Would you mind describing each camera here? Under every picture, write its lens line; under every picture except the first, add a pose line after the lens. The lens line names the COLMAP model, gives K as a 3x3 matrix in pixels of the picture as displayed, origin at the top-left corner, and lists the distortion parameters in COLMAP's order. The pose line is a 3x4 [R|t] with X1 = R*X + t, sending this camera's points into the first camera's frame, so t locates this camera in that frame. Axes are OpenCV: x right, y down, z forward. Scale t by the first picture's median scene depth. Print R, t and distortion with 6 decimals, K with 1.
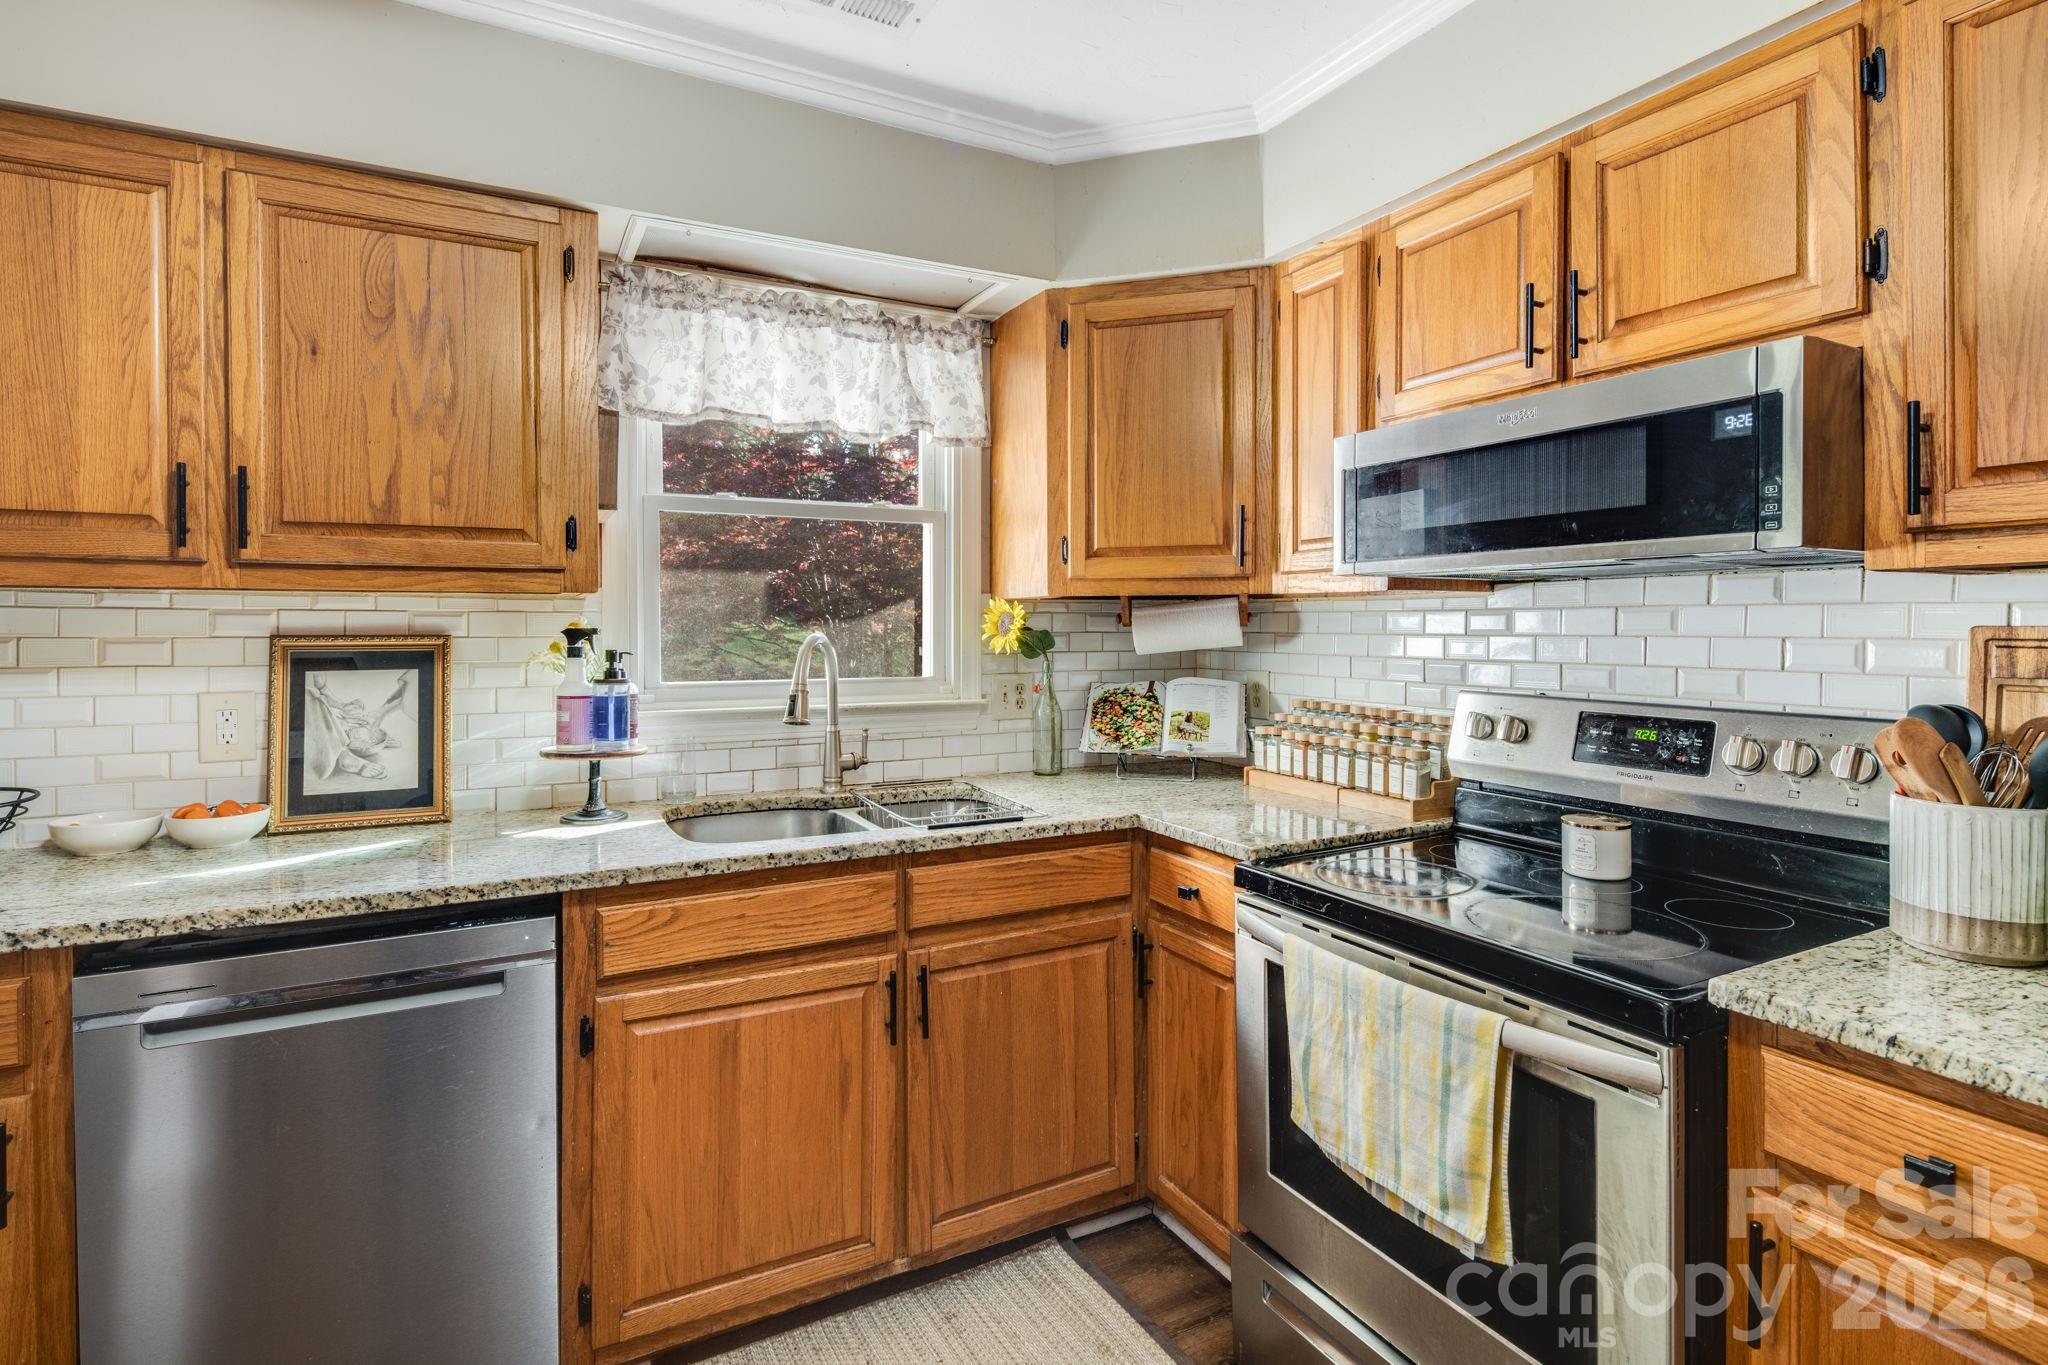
lens RADIAL K [[1003.1, 0, 1019.3], [0, 1003.1, 630.8], [0, 0, 1]] dist [-0.000398, 0.000138]
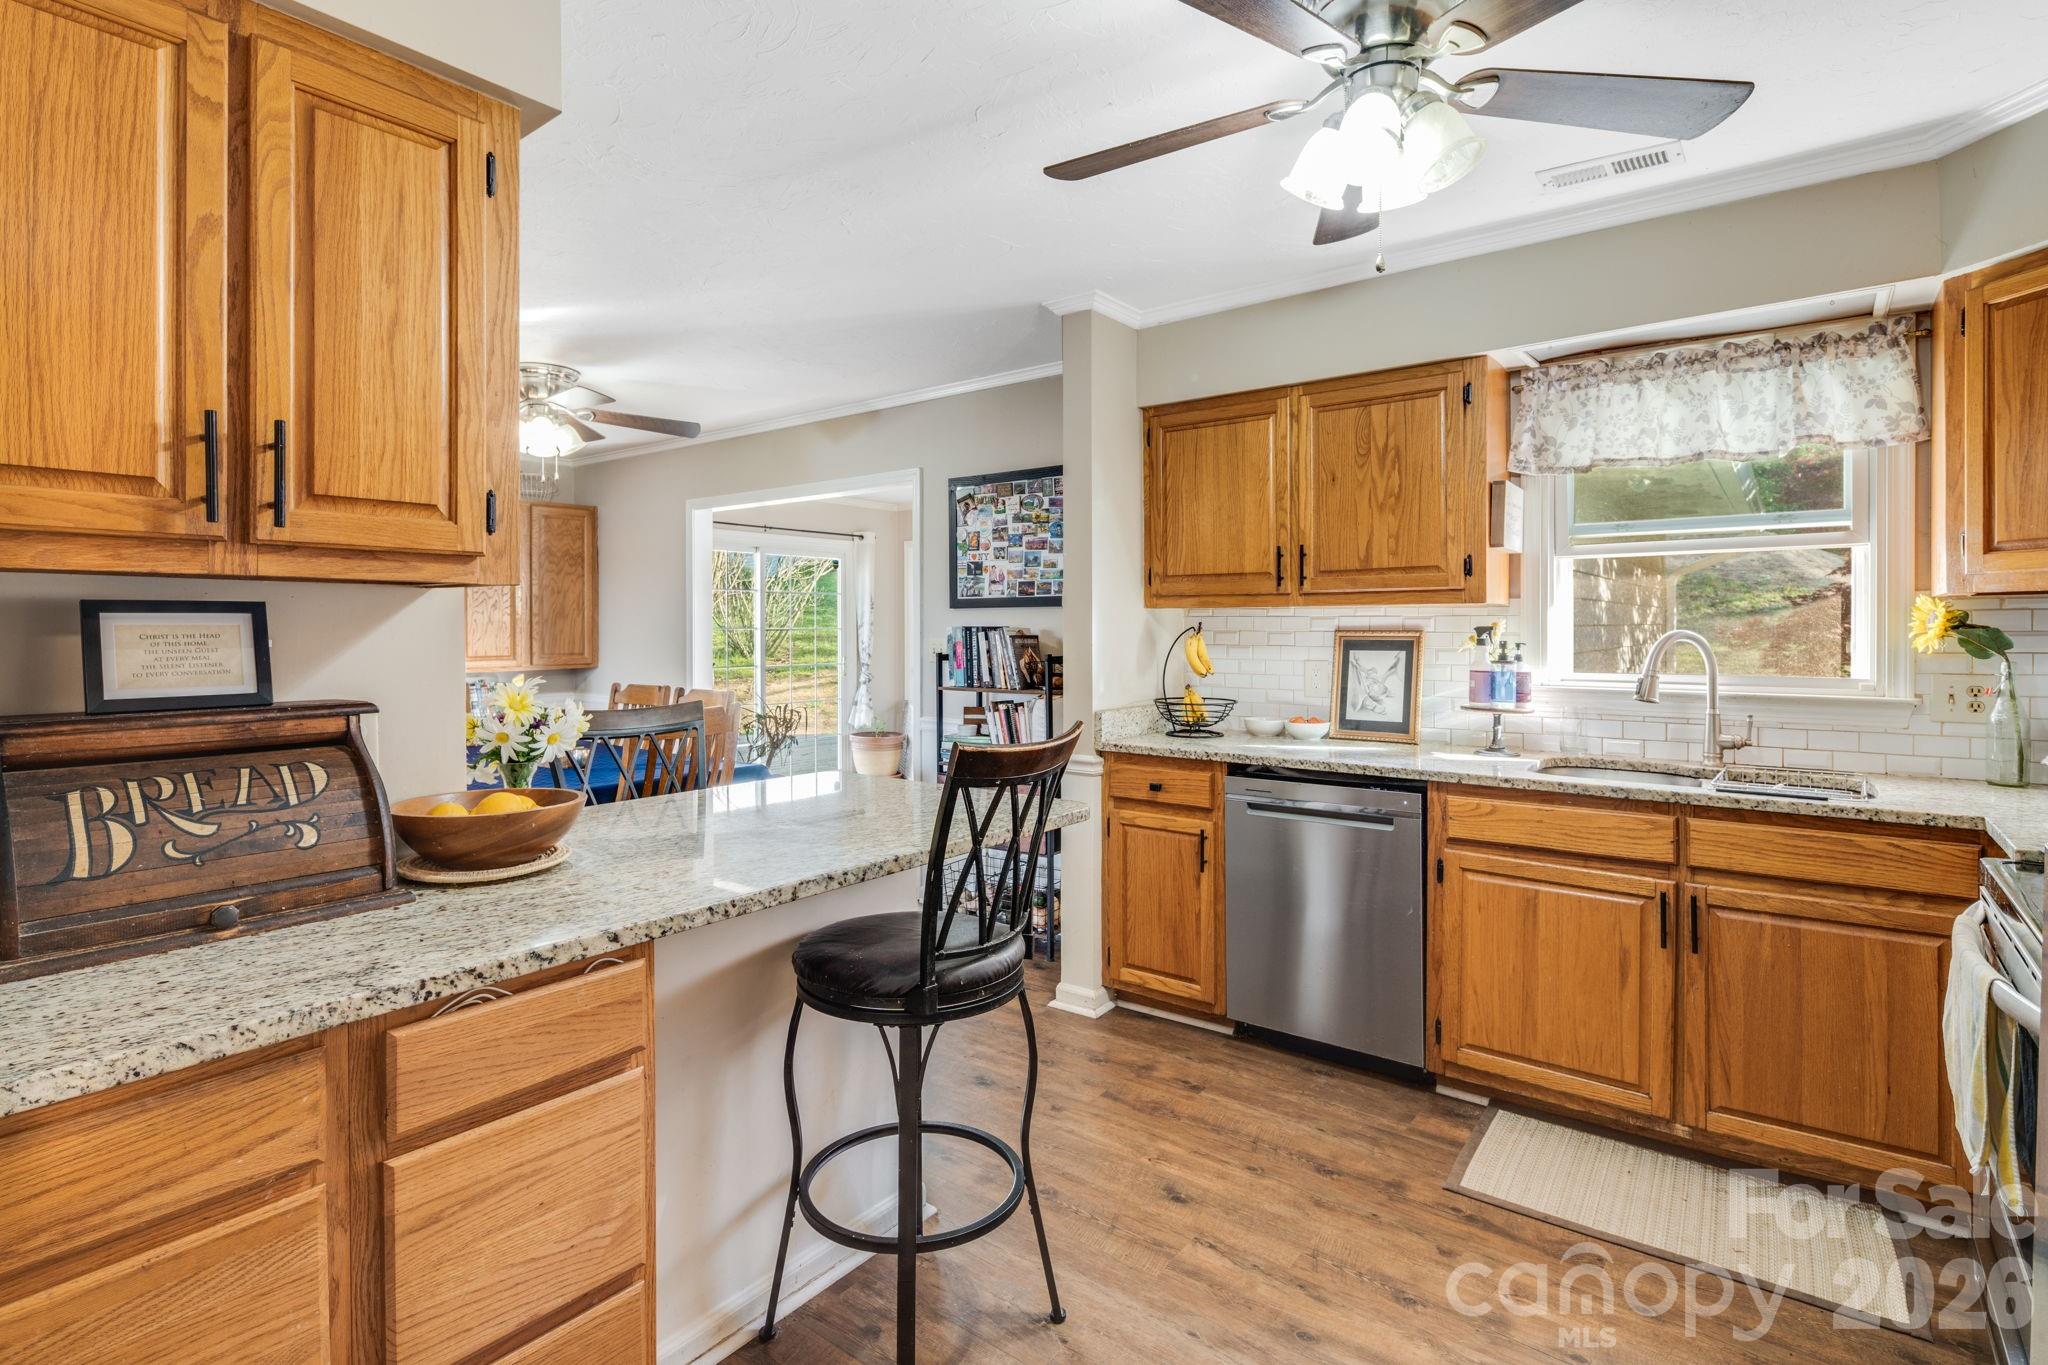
lens RADIAL K [[1003.1, 0, 1019.3], [0, 1003.1, 630.8], [0, 0, 1]] dist [-0.000398, 0.000138]
pose [[0.415924, 0.003761, -0.909392, 0.678903], [-0.003106, 0.999991, 0.002716, 0.002238], [0.909394, 0.001695, 0.415932, -0.284225]]
